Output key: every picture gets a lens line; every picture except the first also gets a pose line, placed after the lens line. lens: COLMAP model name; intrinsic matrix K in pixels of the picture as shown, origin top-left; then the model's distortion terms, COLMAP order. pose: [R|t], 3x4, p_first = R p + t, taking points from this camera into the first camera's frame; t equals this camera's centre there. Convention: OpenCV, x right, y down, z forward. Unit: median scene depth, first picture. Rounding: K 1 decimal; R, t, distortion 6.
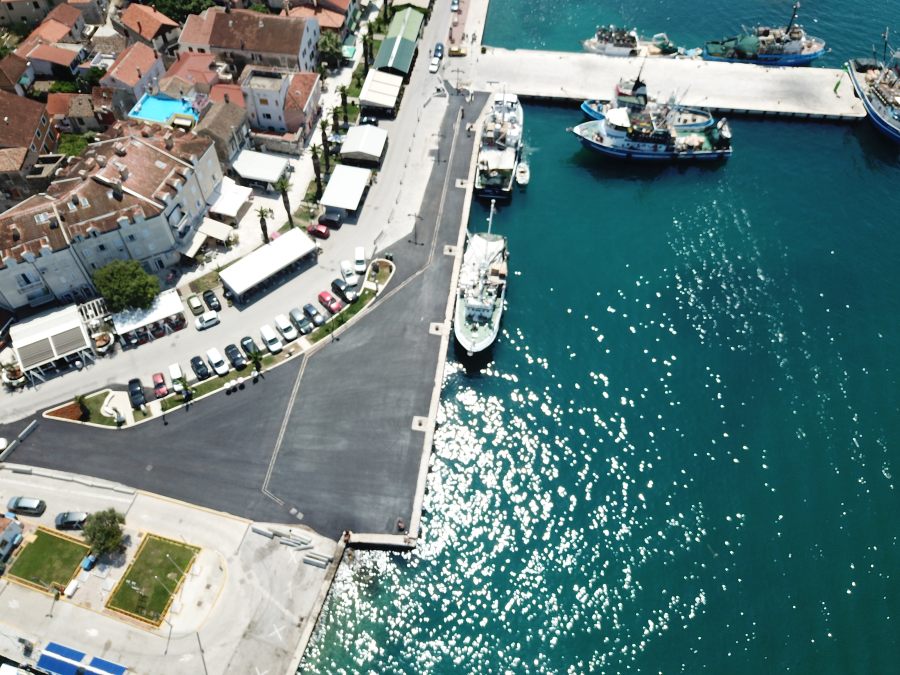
lens RADIAL K [[697.3, 0, 450.0], [0, 697.3, 337.5], [0, 0, 1]] dist [-0.006119, -0.006744]
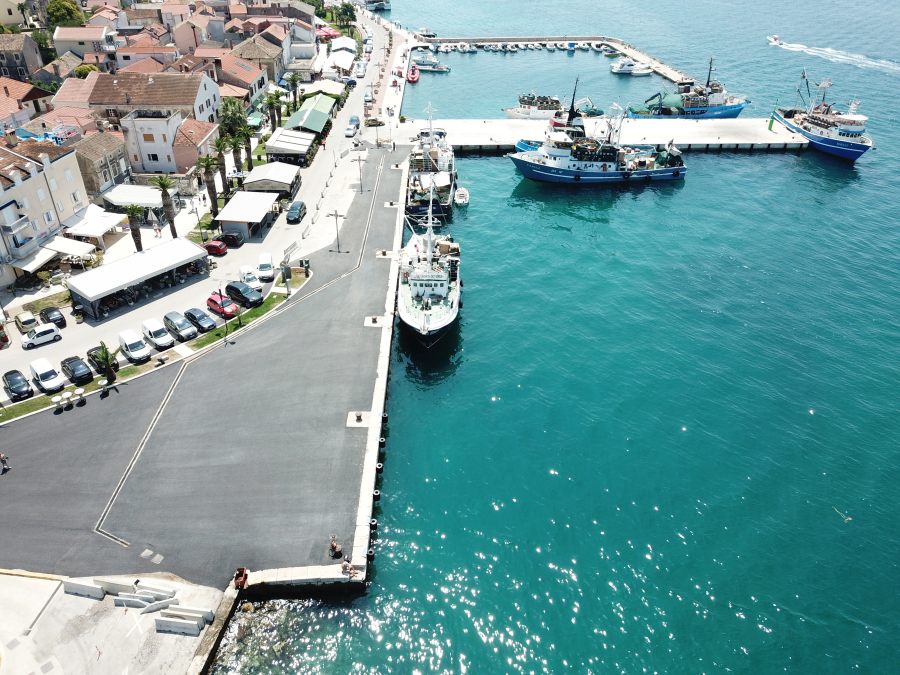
lens RADIAL K [[691.0, 0, 452.6], [0, 691.0, 335.6], [0, 0, 1]] dist [0.000062, 0.002960]
pose [[0.990124, -0.082851, 0.113096, -0.020802], [0.116157, 0.936501, -0.330868, 0.256703], [-0.078502, 0.340737, 0.936876, 0.330908]]
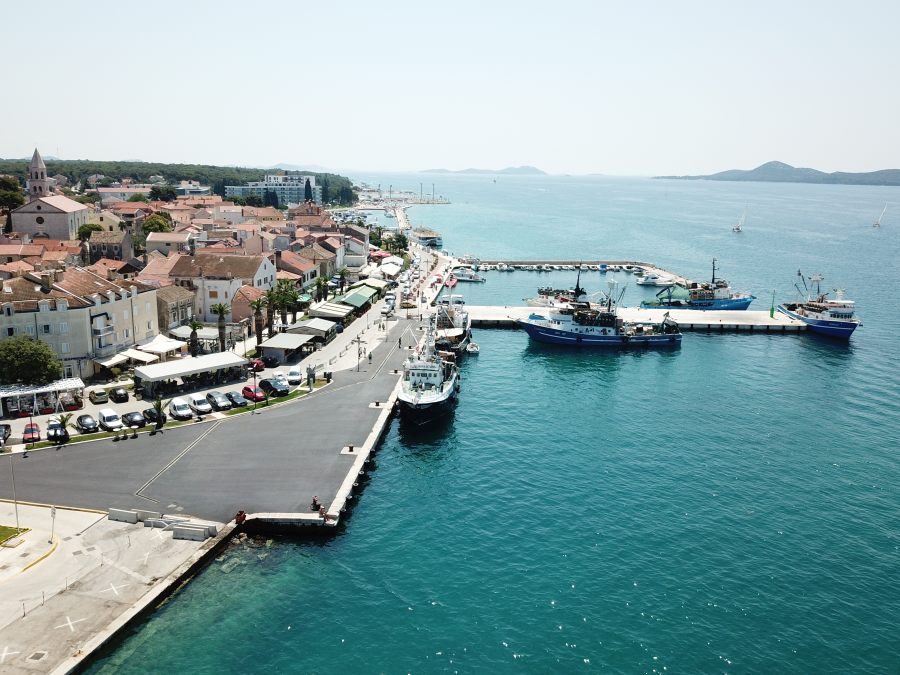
lens RADIAL K [[774.4, 0, 454.3], [0, 774.4, 331.2], [0, 0, 1]] dist [0.011200, -0.020651]
pose [[0.998574, -0.018444, 0.050099, 0.031123], [0.046818, 0.753523, -0.655753, 0.568406], [-0.025656, 0.657163, 0.753312, 0.217610]]
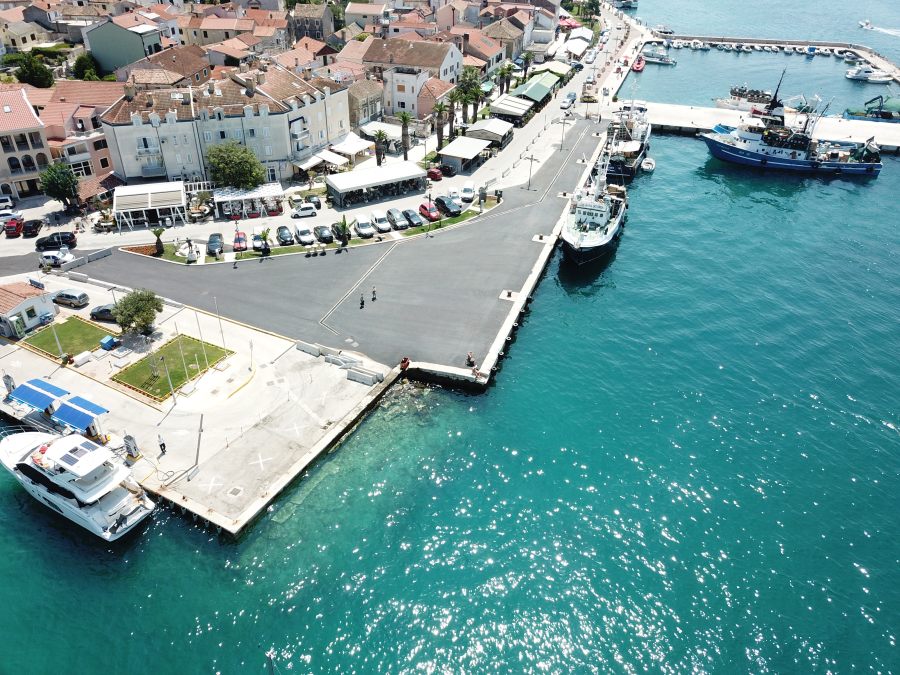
lens RADIAL K [[691.0, 0, 452.6], [0, 691.0, 335.6], [0, 0, 1]] dist [0.000062, 0.002960]
pose [[0.979612, 0.103479, -0.172199, 0.036787], [-0.156177, 0.931413, -0.328752, 0.428830], [0.126369, 0.348943, 0.928585, 0.203136]]
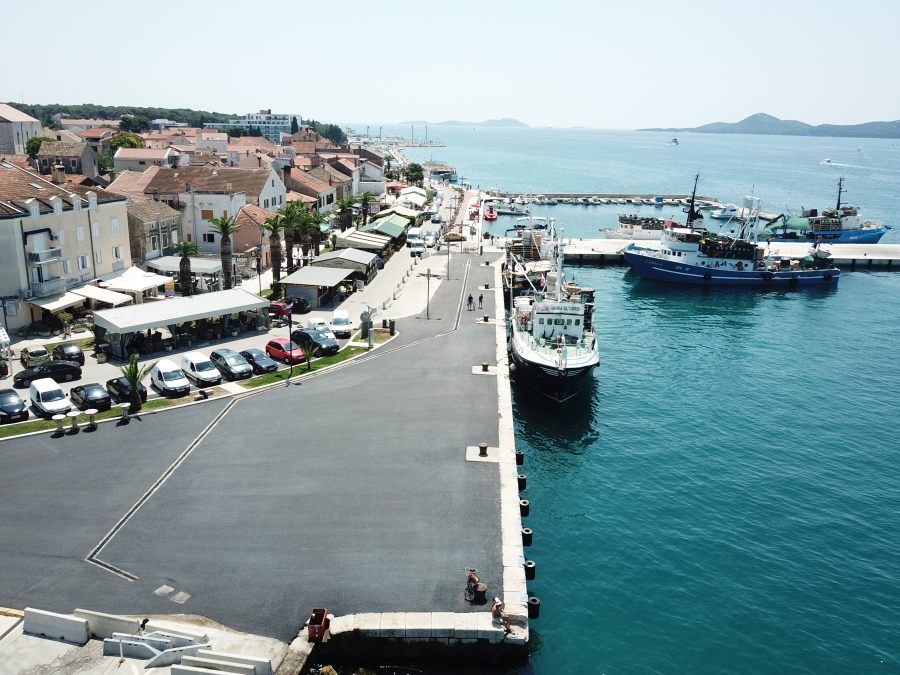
lens RADIAL K [[774.4, 0, 454.3], [0, 774.4, 331.2], [0, 0, 1]] dist [0.011200, -0.020651]
pose [[0.996875, -0.024383, 0.075133, -0.090210], [0.065294, 0.789665, -0.610054, 0.338247], [-0.044455, 0.613054, 0.788789, 0.521026]]
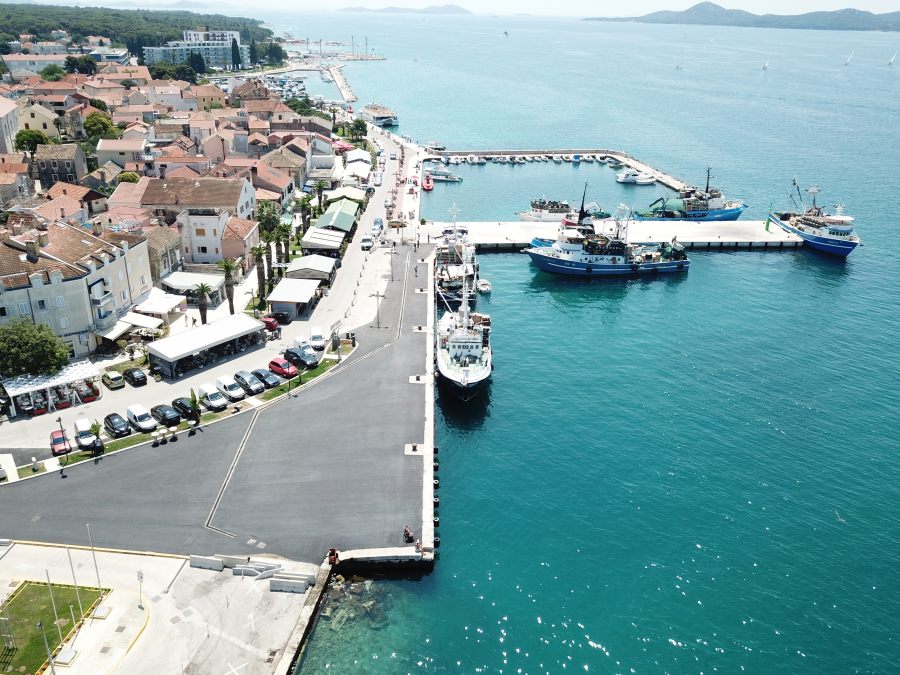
lens RADIAL K [[774.4, 0, 454.3], [0, 774.4, 331.2], [0, 0, 1]] dist [0.011200, -0.020651]
pose [[0.988806, -0.061710, 0.135851, -0.100039], [0.121610, 0.860855, -0.494105, 0.408496], [-0.086457, 0.505094, 0.858723, 0.181698]]
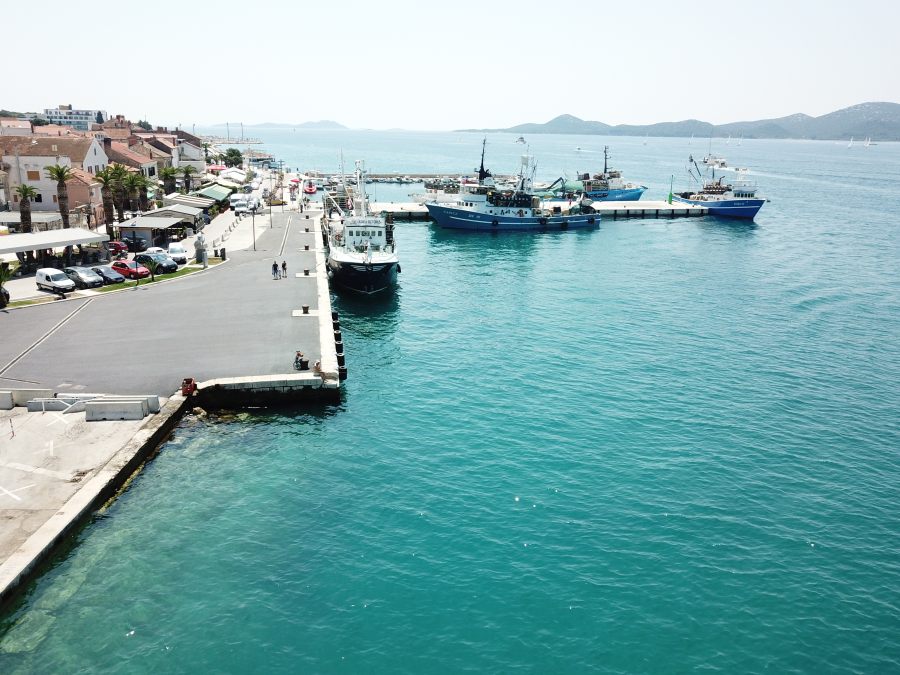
lens RADIAL K [[774.4, 0, 454.3], [0, 774.4, 331.2], [0, 0, 1]] dist [0.011200, -0.020651]
pose [[0.954231, -0.083399, 0.287208, -0.103855], [0.242304, 0.778507, -0.578978, 0.503304], [-0.175307, 0.622070, 0.763083, 0.458899]]
